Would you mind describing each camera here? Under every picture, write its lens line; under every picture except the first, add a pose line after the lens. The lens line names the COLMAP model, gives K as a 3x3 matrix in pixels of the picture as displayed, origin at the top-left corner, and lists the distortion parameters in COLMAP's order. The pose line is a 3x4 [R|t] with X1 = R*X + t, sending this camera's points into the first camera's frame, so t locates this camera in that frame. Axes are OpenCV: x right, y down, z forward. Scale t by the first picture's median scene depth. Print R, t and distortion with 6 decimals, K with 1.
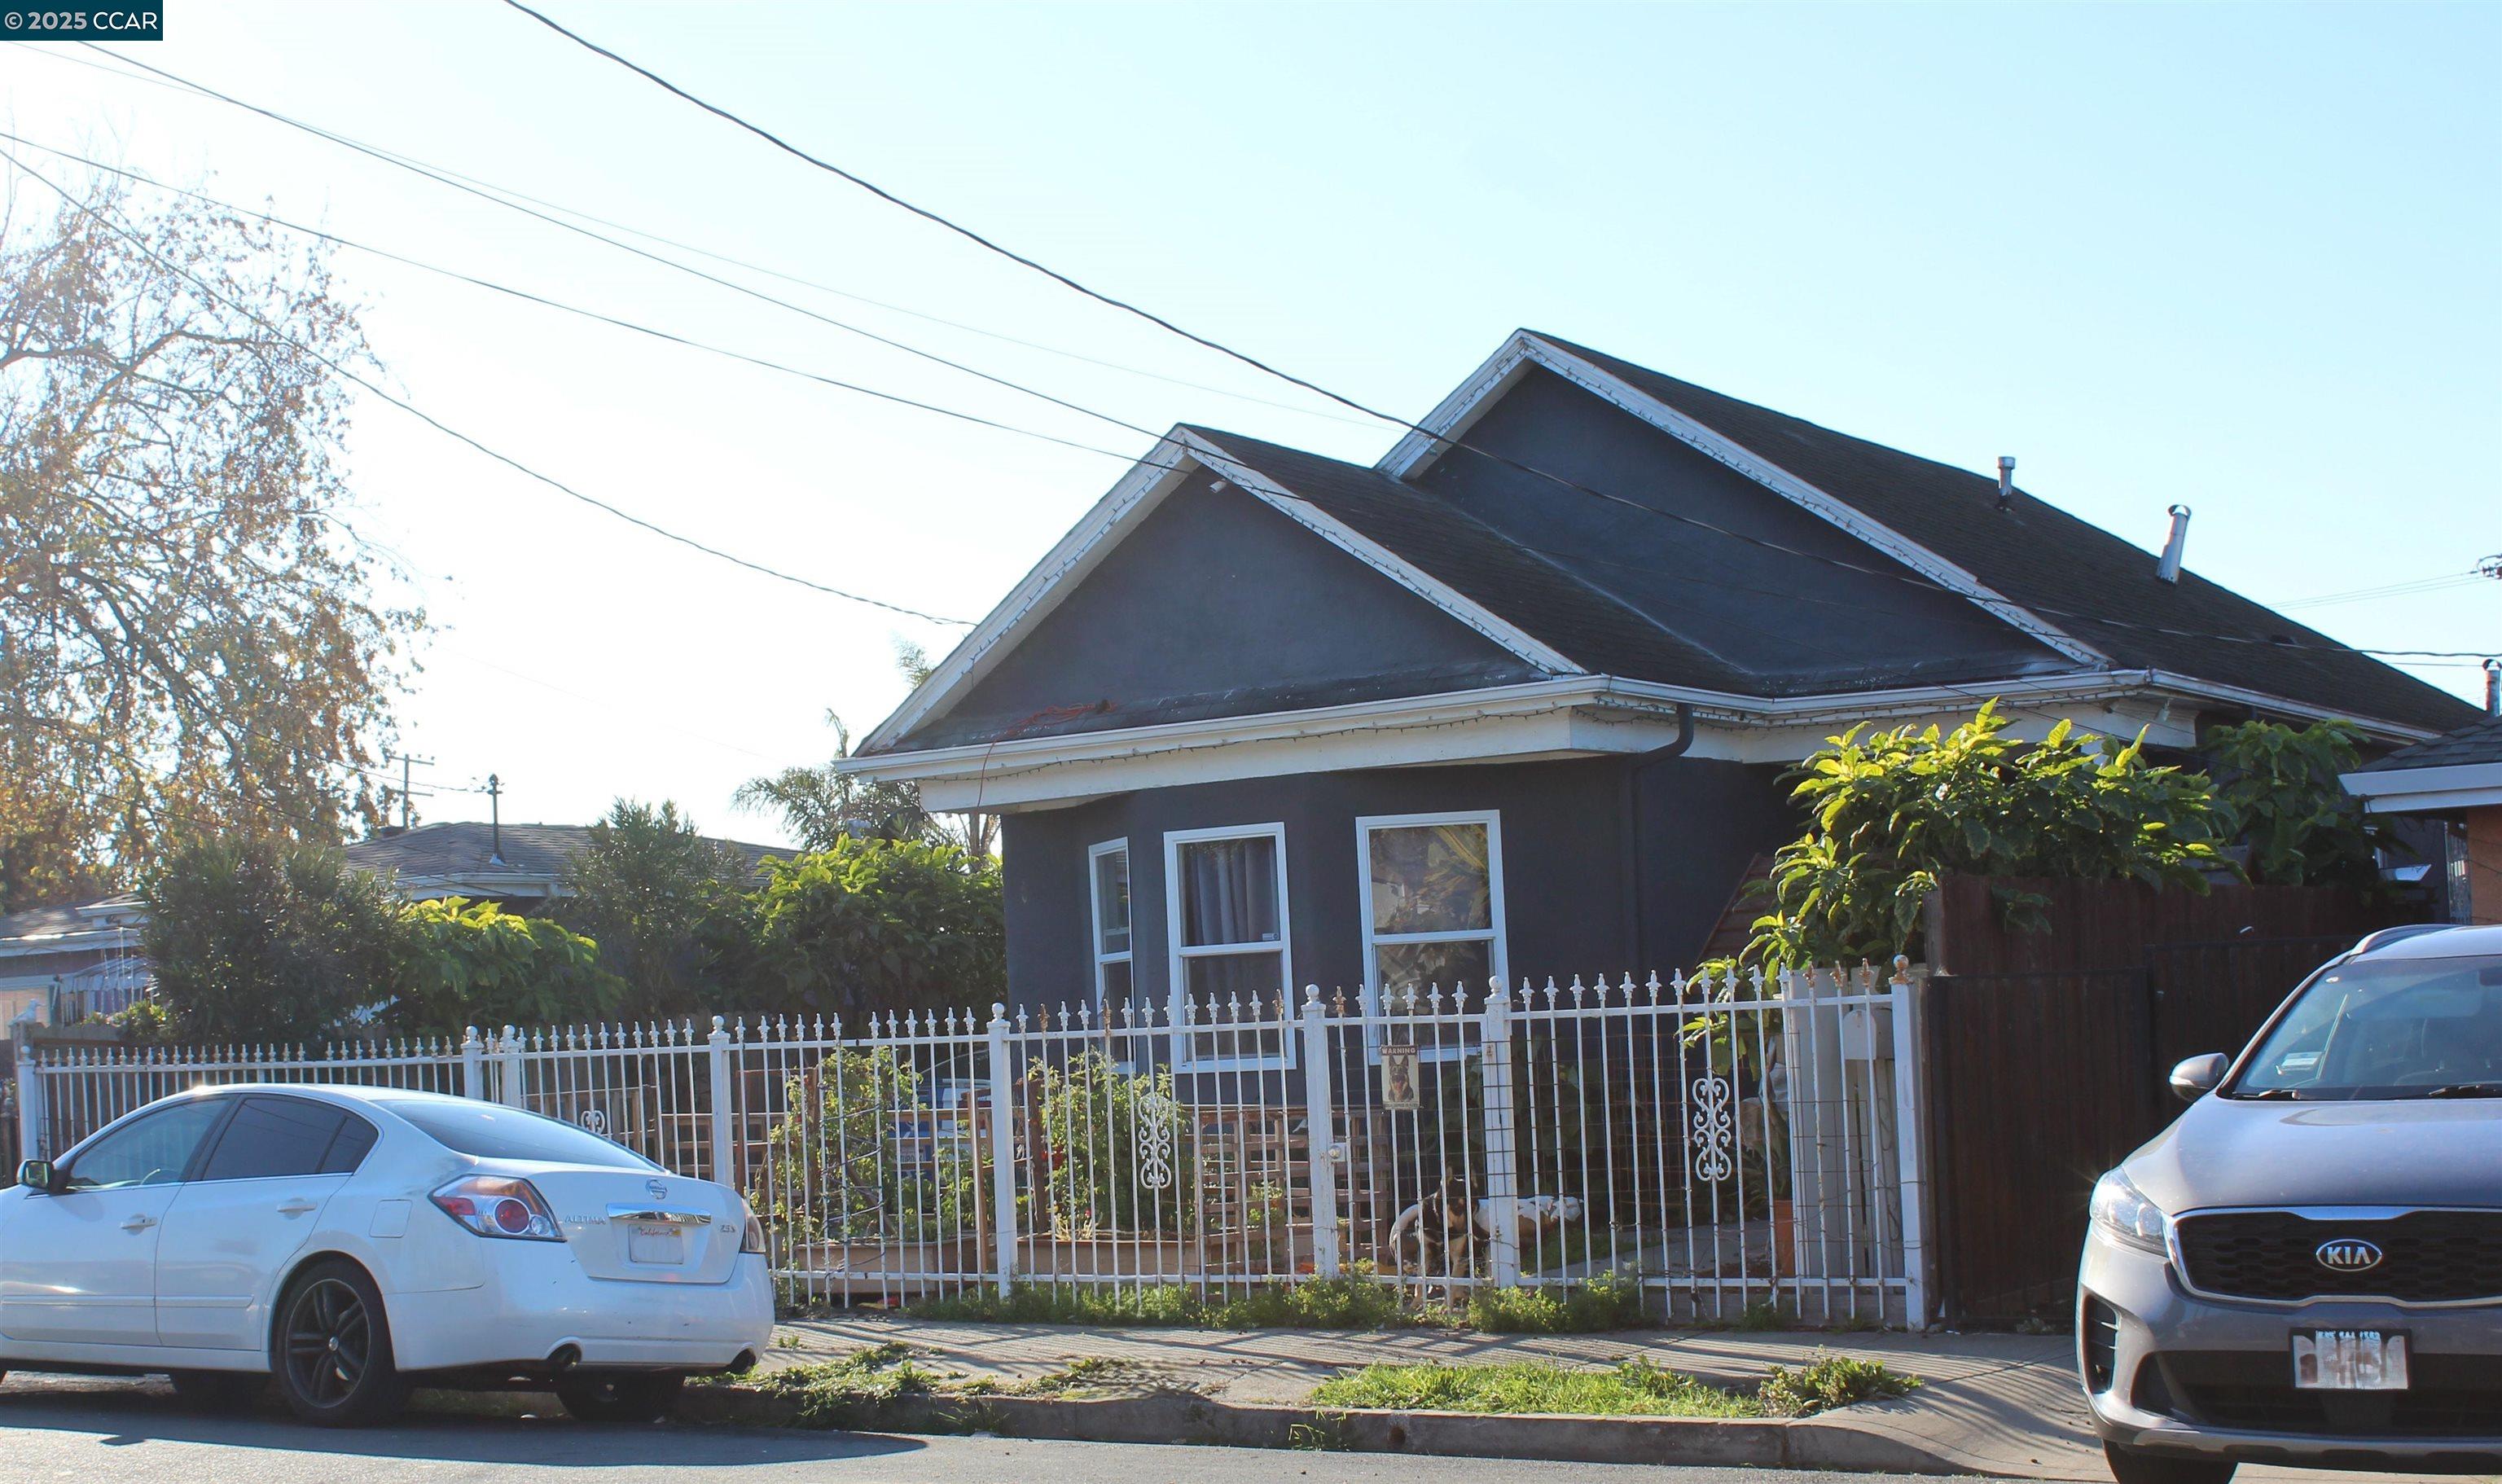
lens RADIAL K [[3427.0, 0, 1067.2], [0, 3427.0, 888.6], [0, 0, 1]] dist [-0.095631, 0.028556]
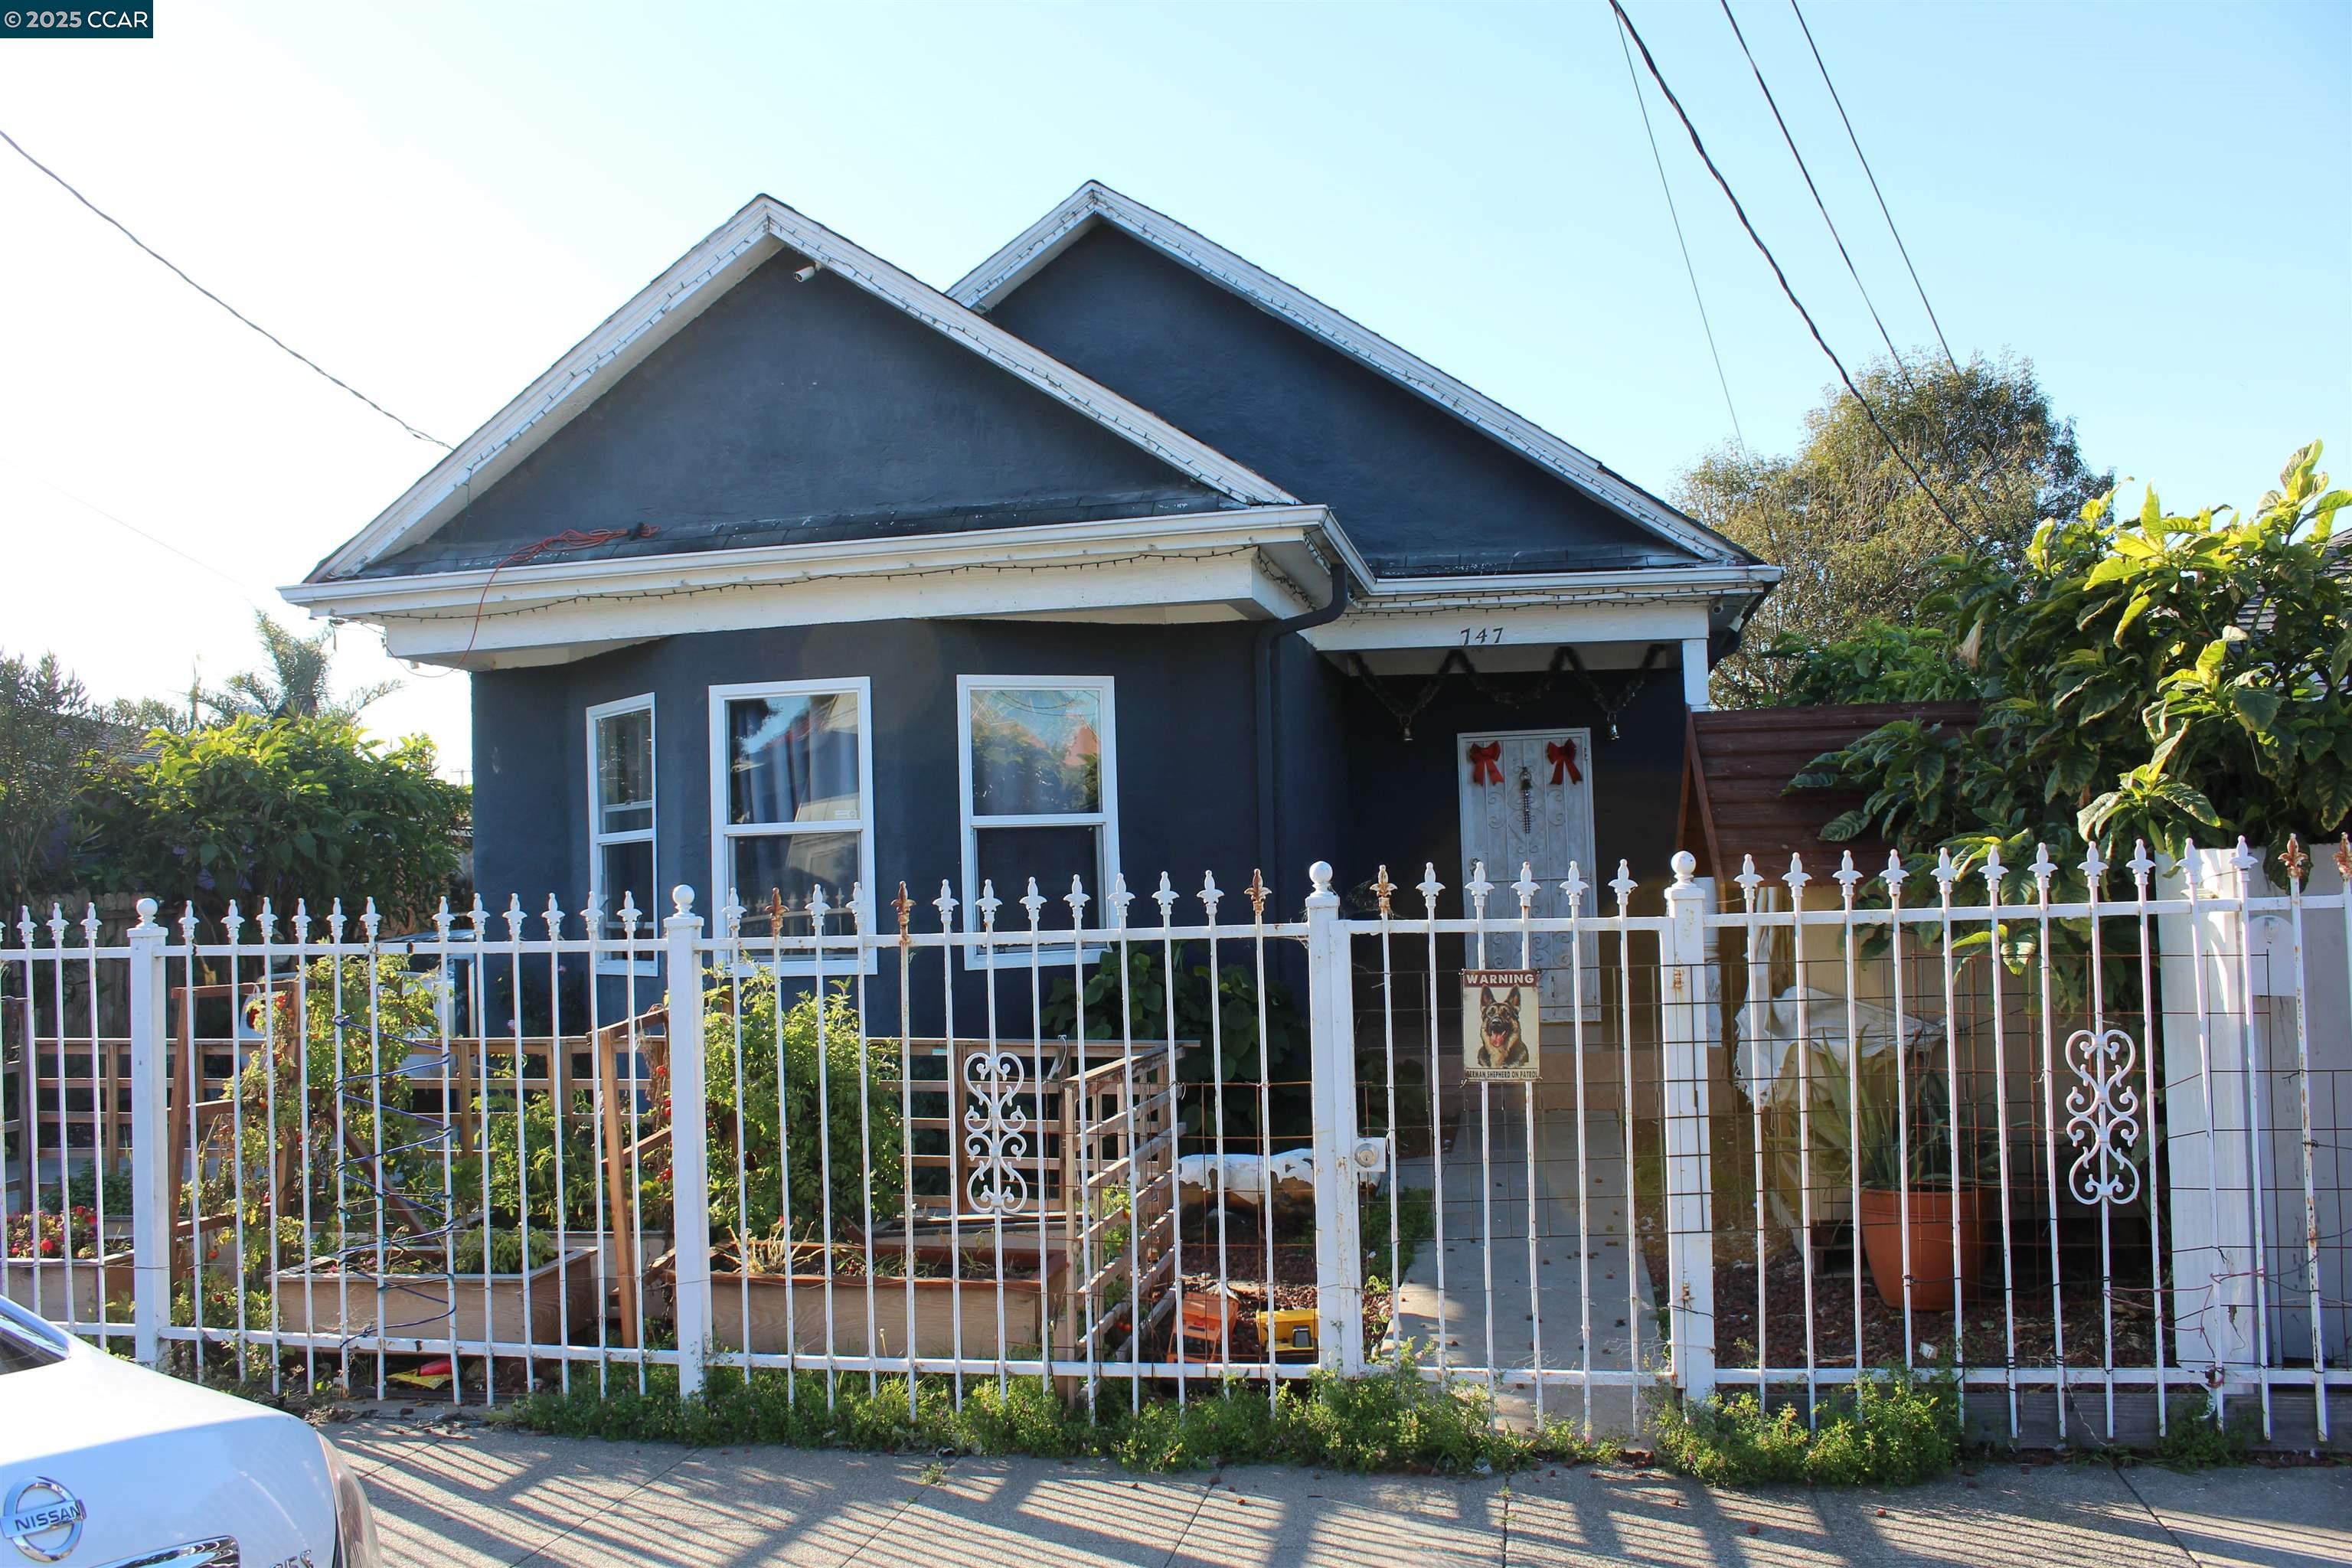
lens RADIAL K [[1977.0, 0, 1172.4], [0, 1977.0, 802.6], [0, 0, 1]] dist [-0.169276, 0.158448]
pose [[0.909862, 0.034654, 0.413460, -0.069328], [-0.027815, 0.999359, -0.022552, 0.020670], [-0.413977, 0.009019, 0.910243, 0.558883]]
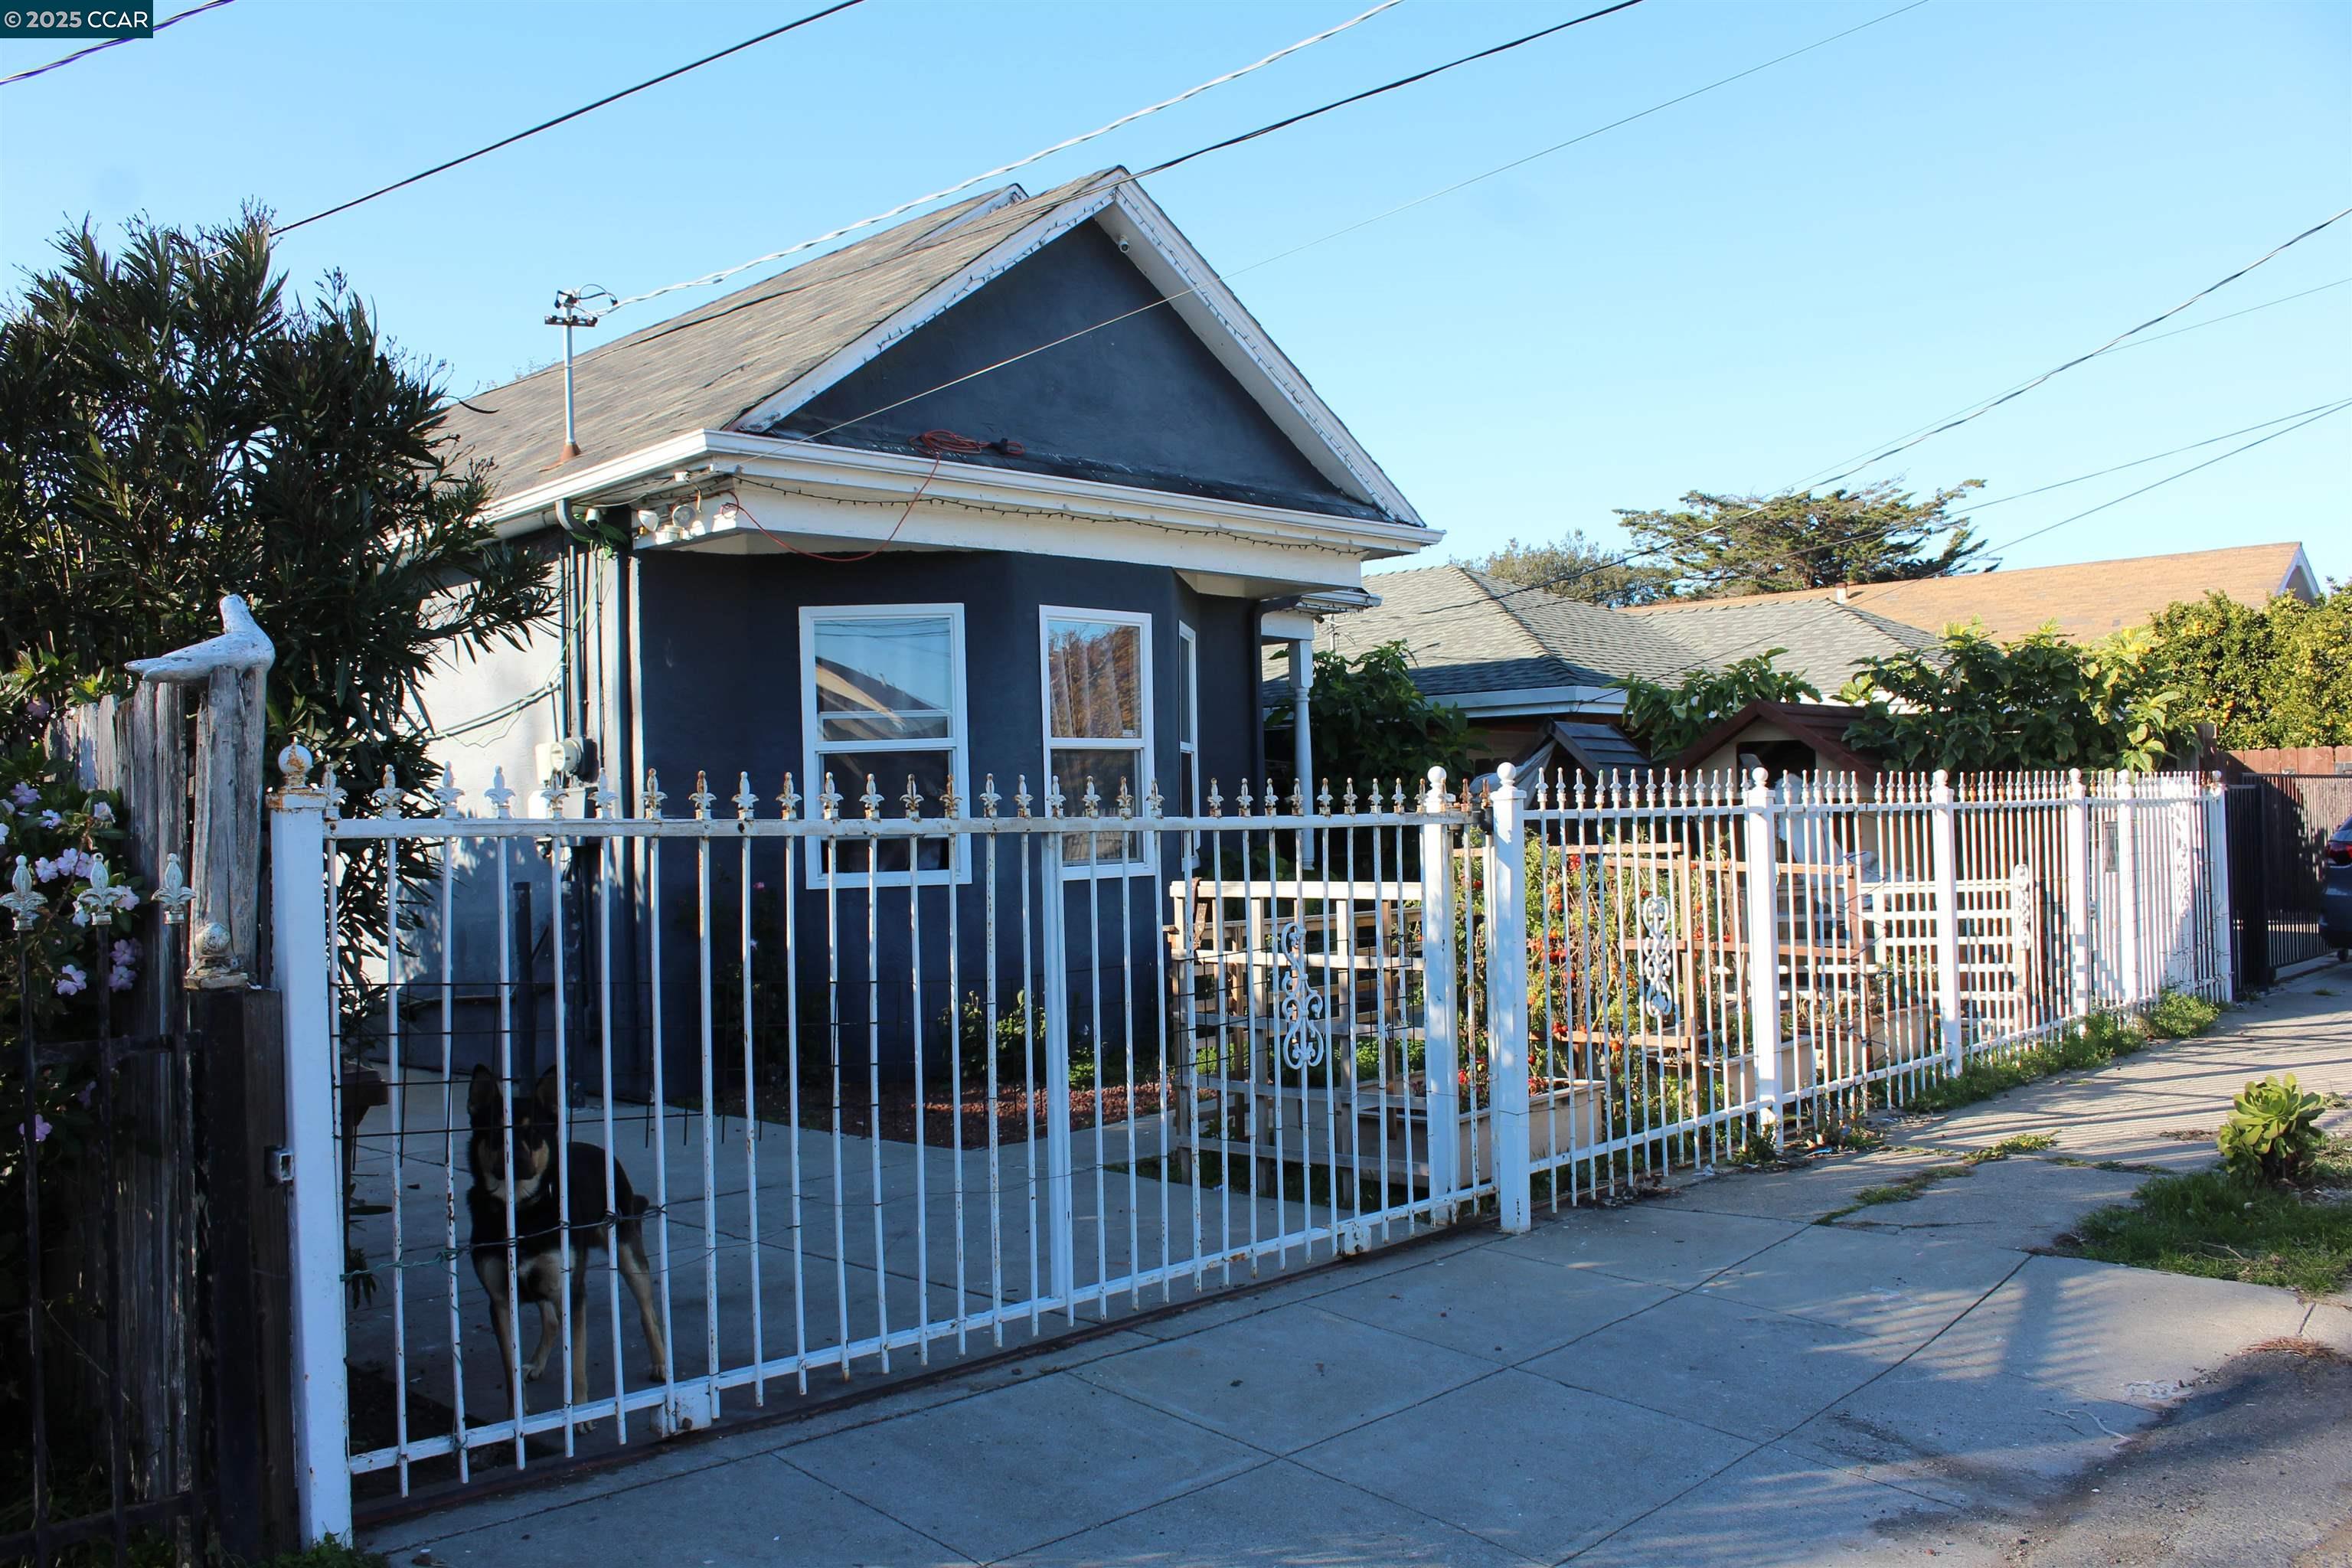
lens RADIAL K [[1977.0, 0, 1172.4], [0, 1977.0, 802.6], [0, 0, 1]] dist [-0.169276, 0.158448]
pose [[0.142176, 0.051728, 0.988489, -0.493528], [-0.020725, 0.998570, -0.049275, 0.061974], [-0.989624, -0.013481, 0.143045, 0.956074]]
